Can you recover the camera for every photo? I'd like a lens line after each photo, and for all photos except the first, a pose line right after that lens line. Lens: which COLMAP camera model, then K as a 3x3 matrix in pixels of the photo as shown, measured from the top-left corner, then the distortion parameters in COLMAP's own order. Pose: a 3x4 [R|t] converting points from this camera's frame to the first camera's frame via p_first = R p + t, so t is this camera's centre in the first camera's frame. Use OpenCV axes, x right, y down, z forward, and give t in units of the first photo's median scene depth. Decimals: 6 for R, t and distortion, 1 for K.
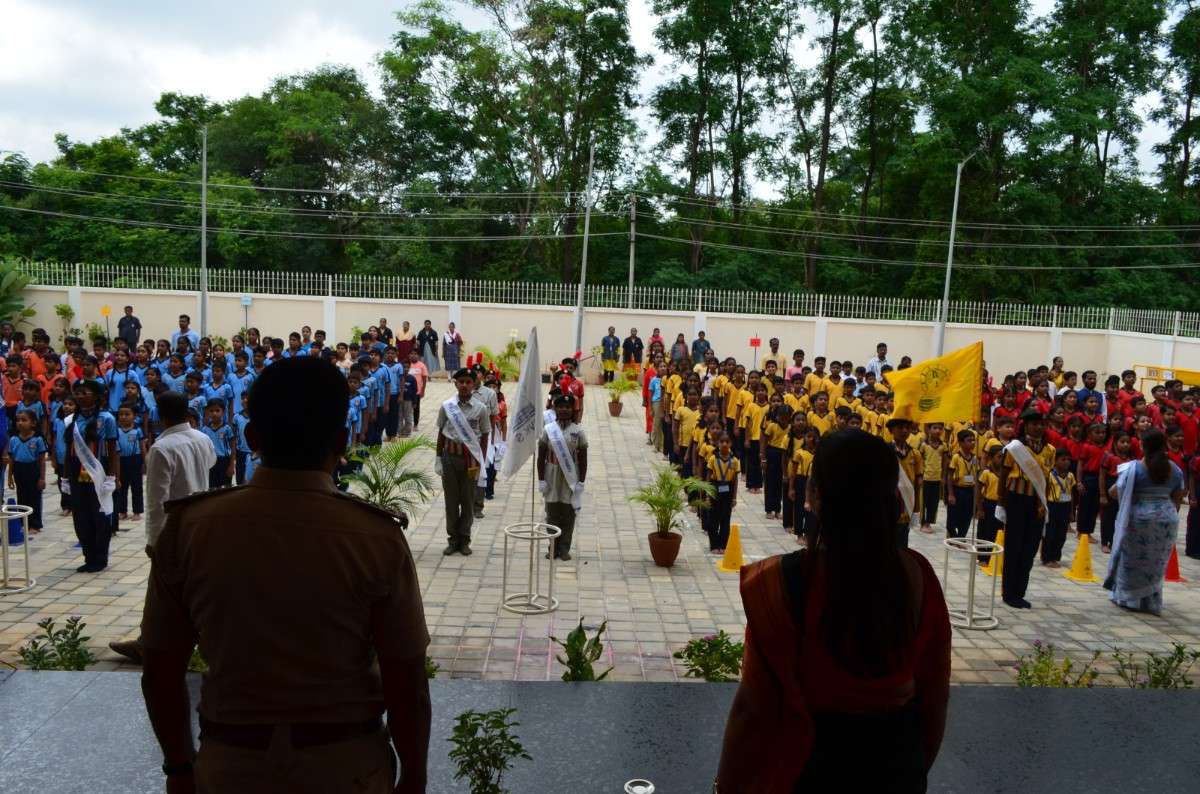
lens RADIAL K [[972.4, 0, 623.8], [0, 972.4, 394.2], [0, 0, 1]] dist [-0.020044, 0.010284]
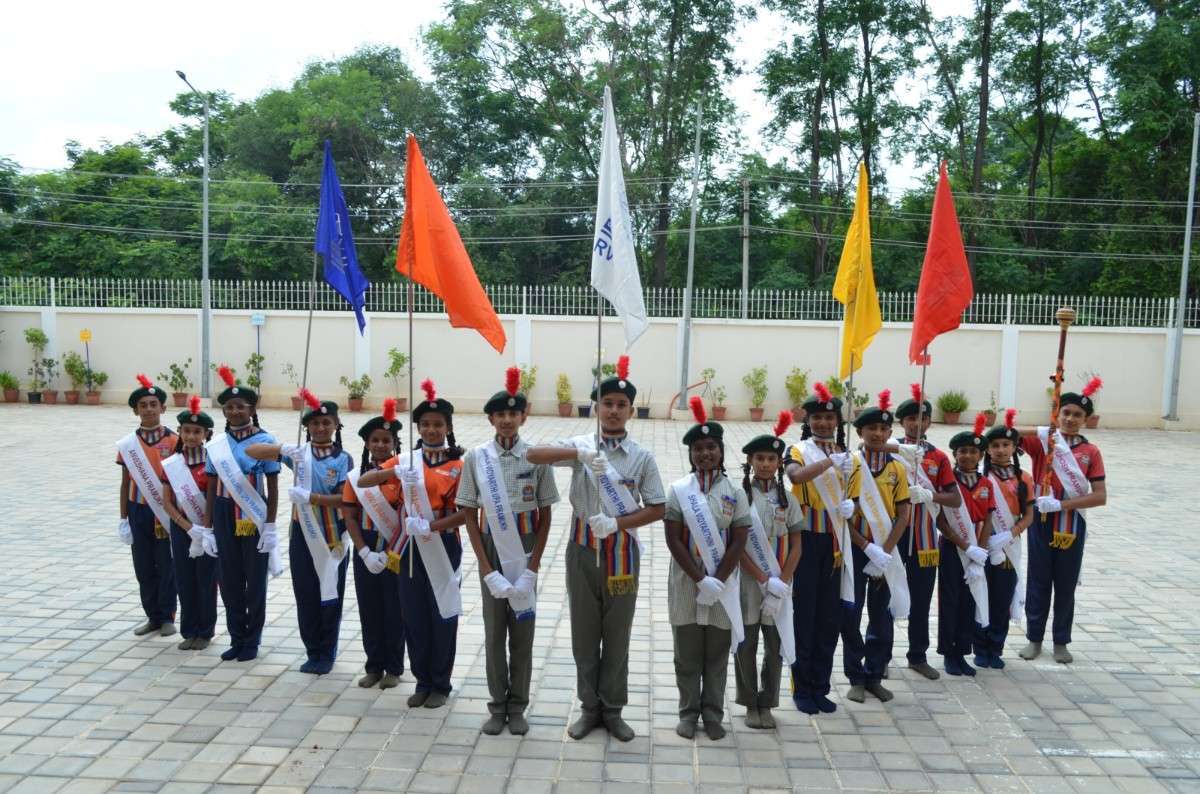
lens RADIAL K [[1091.2, 0, 628.4], [0, 1091.2, 389.4], [0, 0, 1]] dist [-0.023168, 0.008346]
pose [[0.997257, -0.017247, -0.071986, -0.019596], [0.014336, 0.999066, -0.040772, 0.000131], [0.072622, 0.039628, 0.996572, 0.099033]]
